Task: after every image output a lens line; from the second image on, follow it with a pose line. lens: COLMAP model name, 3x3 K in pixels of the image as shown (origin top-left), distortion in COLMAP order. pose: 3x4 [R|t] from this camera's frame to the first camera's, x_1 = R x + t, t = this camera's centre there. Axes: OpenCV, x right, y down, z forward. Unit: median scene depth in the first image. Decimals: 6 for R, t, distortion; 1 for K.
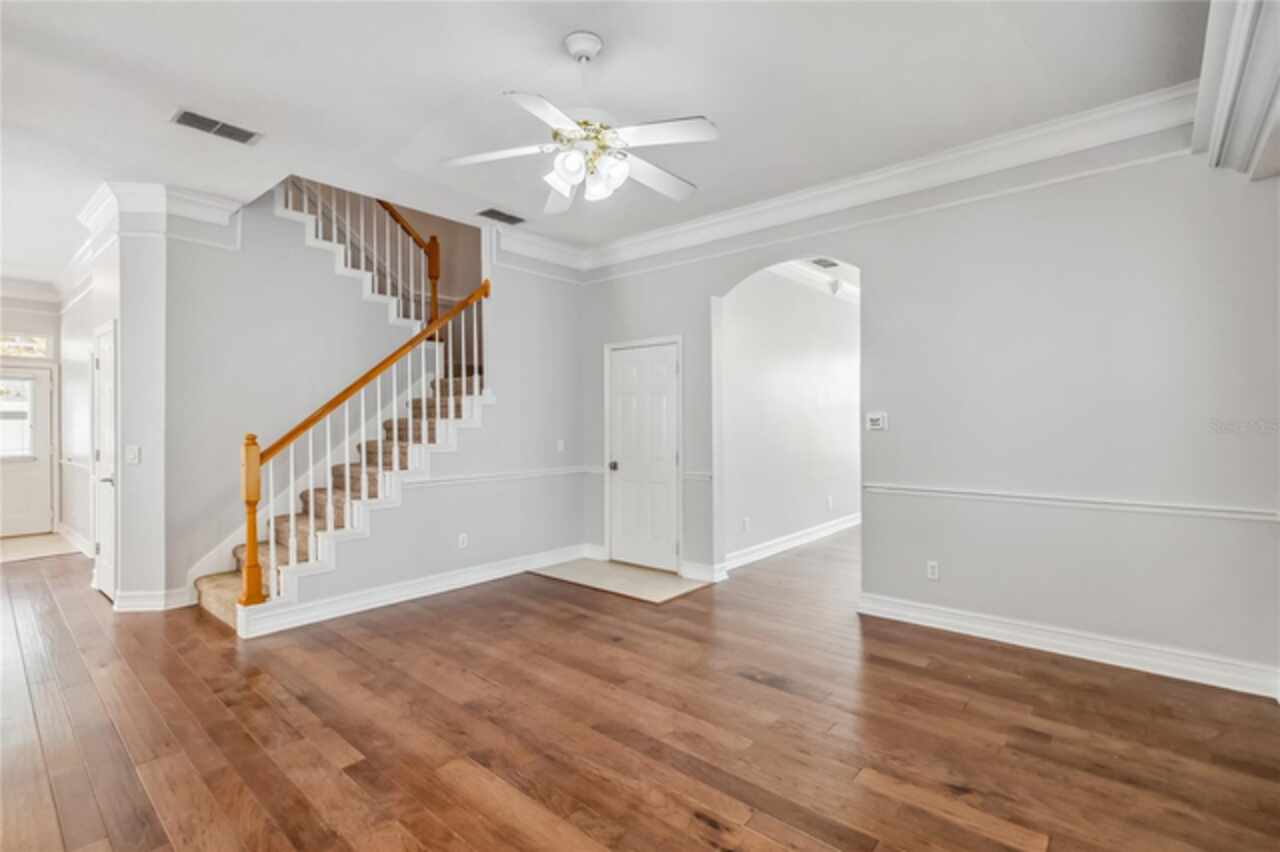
lens RADIAL K [[596.8, 0, 638.0], [0, 596.8, 413.8], [0, 0, 1]] dist [0.001440, -0.000136]
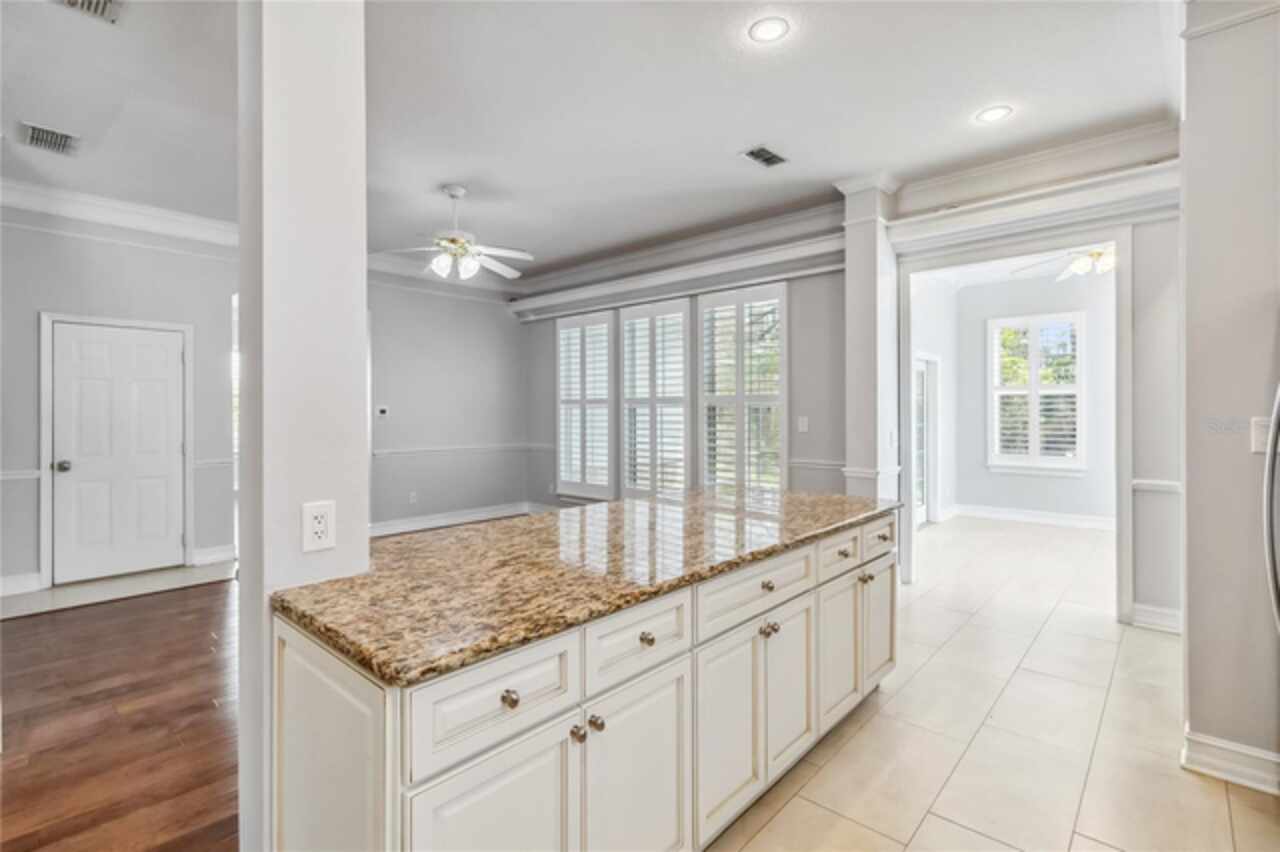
lens RADIAL K [[579.6, 0, 644.2], [0, 579.6, 403.8], [0, 0, 1]] dist [-0.034066, 0.010563]
pose [[0.011826, 0.015922, 0.999803, -0.865592], [-0.009898, 0.999826, -0.015805, 0.007323], [-0.999881, -0.009709, 0.011982, 0.226478]]
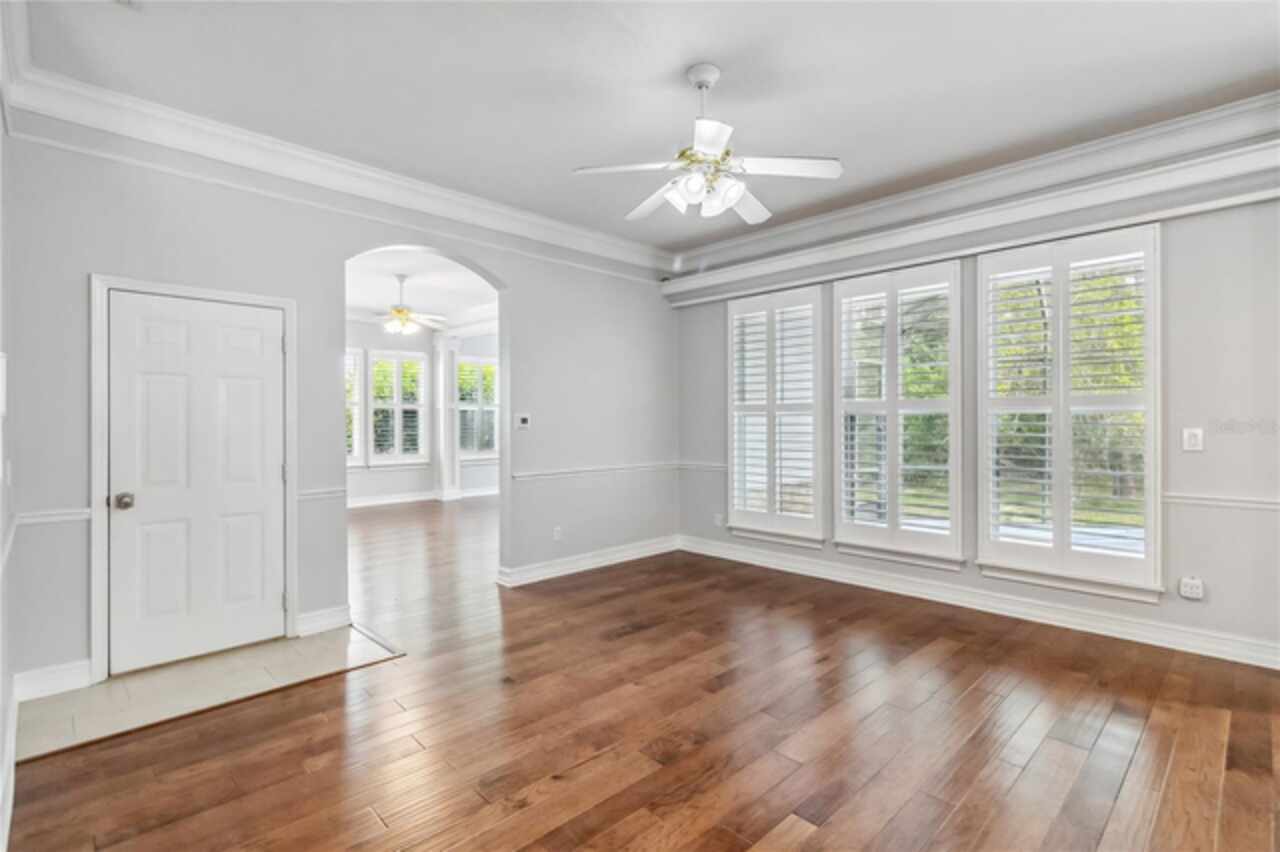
lens RADIAL K [[596.8, 0, 638.0], [0, 596.8, 413.8], [0, 0, 1]] dist [0.001440, -0.000136]
pose [[0.078749, 0.015067, 0.996781, -0.602869], [-0.009028, 0.999856, -0.014400, 0.010944], [-0.996854, -0.007865, 0.078873, 0.526391]]
